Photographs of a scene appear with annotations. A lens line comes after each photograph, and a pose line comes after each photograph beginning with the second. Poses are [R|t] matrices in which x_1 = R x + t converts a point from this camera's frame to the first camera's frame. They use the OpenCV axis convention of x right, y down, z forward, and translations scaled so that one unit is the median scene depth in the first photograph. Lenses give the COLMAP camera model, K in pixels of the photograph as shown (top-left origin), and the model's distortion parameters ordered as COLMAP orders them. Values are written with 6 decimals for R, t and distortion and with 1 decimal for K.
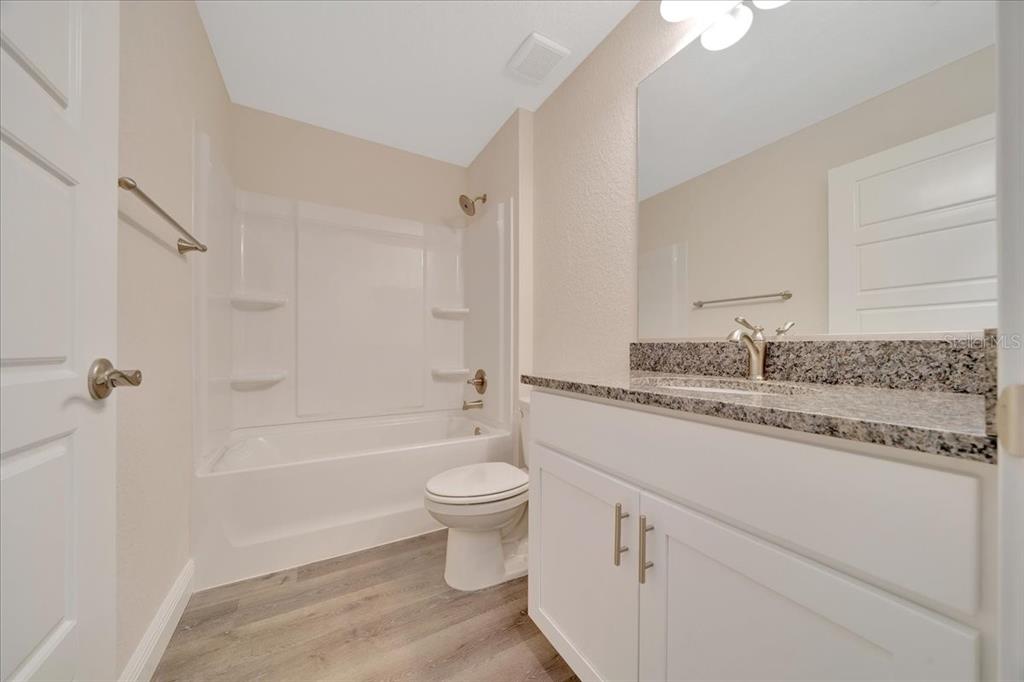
lens RADIAL K [[345.5, 0, 498.4], [0, 345.5, 337.3], [0, 0, 1]] dist [-0.002303, -0.000079]
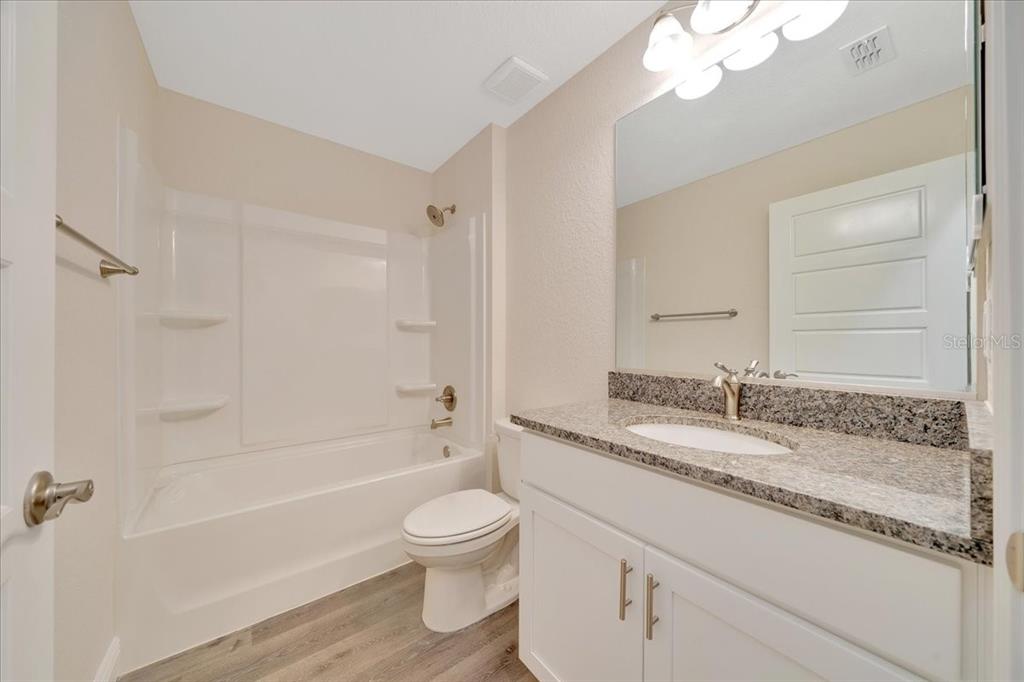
lens RADIAL K [[350.4, 0, 512.0], [0, 350.4, 341.0], [0, 0, 1]] dist [-0.000999, -0.000320]
pose [[0.988564, -0.002576, 0.150777, -0.069926], [0.002486, 0.999997, 0.000779, -0.087309], [-0.150779, -0.000396, 0.988567, 0.012164]]
